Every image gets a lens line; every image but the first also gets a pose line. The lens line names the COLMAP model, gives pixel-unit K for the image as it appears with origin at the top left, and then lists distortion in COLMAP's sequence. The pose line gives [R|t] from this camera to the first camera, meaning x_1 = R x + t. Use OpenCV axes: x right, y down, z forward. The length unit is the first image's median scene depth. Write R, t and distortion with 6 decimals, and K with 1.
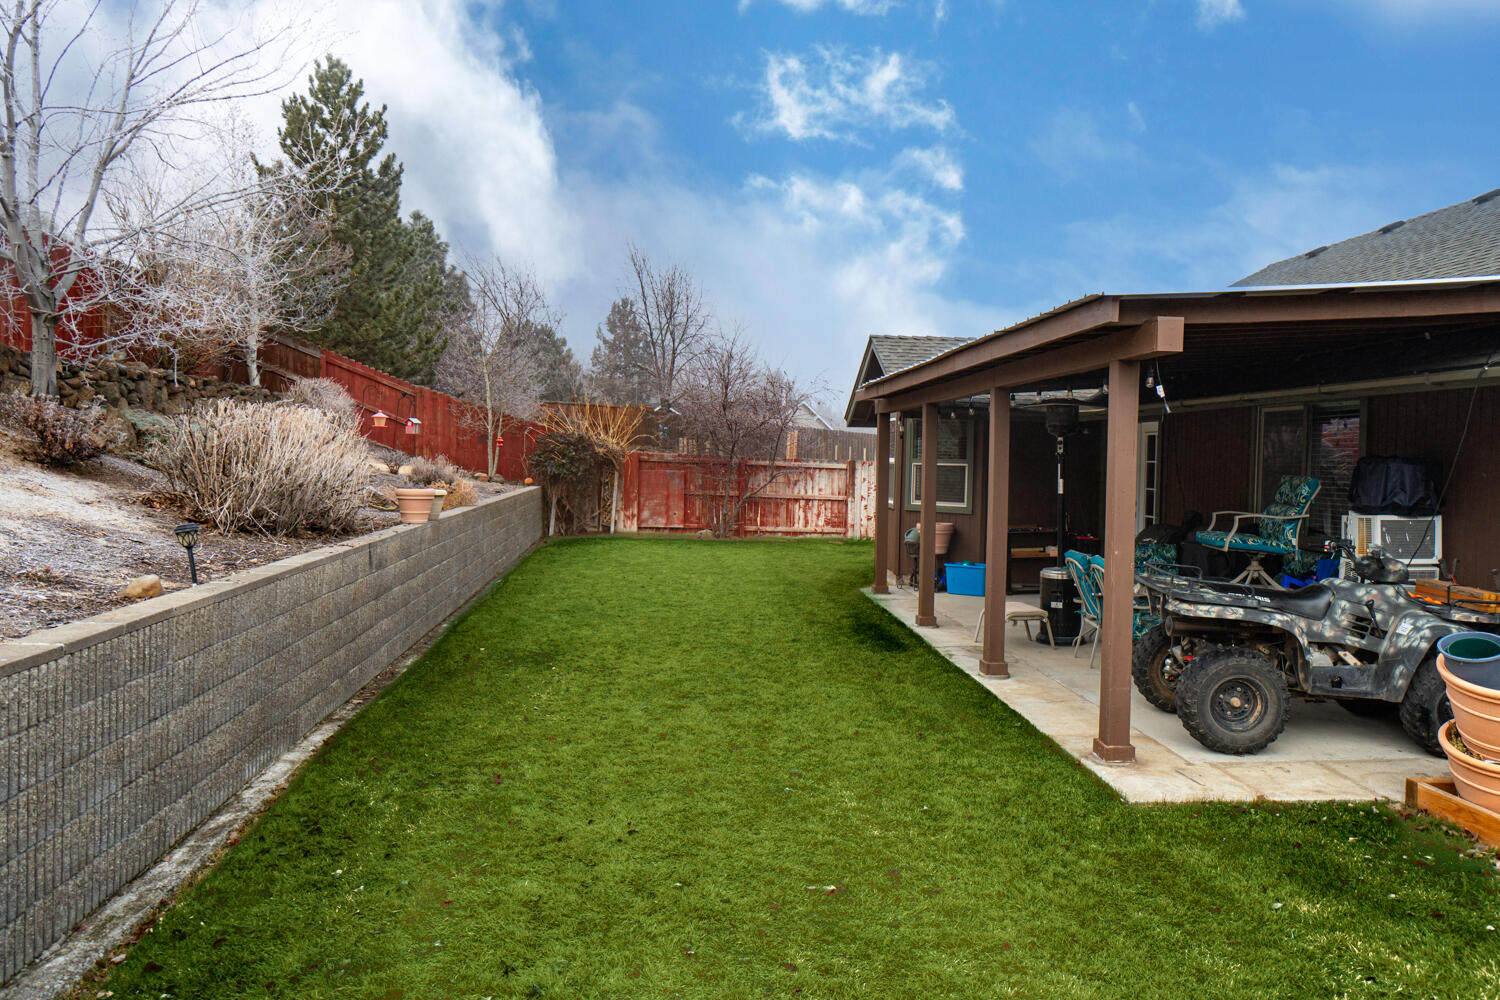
lens RADIAL K [[1025.2, 0, 750.0], [0, 1025.2, 500.0], [0, 0, 1]] dist [-0.022845, -0.000054]
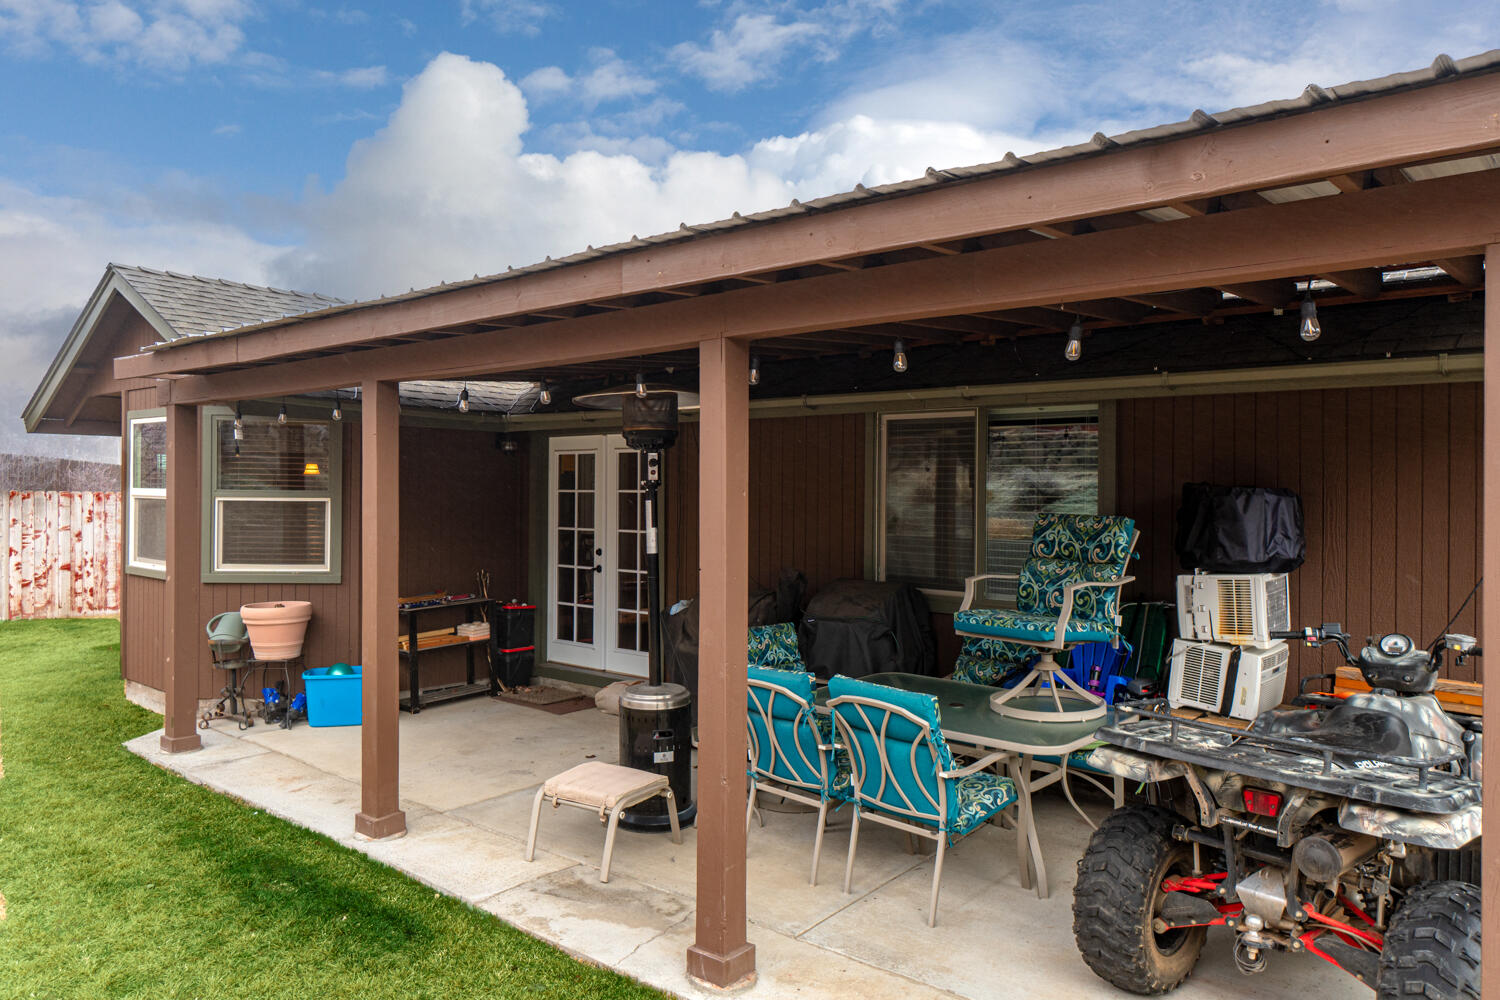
lens RADIAL K [[1025.2, 0, 750.0], [0, 1025.2, 500.0], [0, 0, 1]] dist [-0.022845, -0.000054]
pose [[0.685557, -0.018614, 0.727781, -0.057863], [0.035071, 0.999357, -0.007477, -0.026525], [-0.727173, 0.030649, 0.685769, 0.520925]]
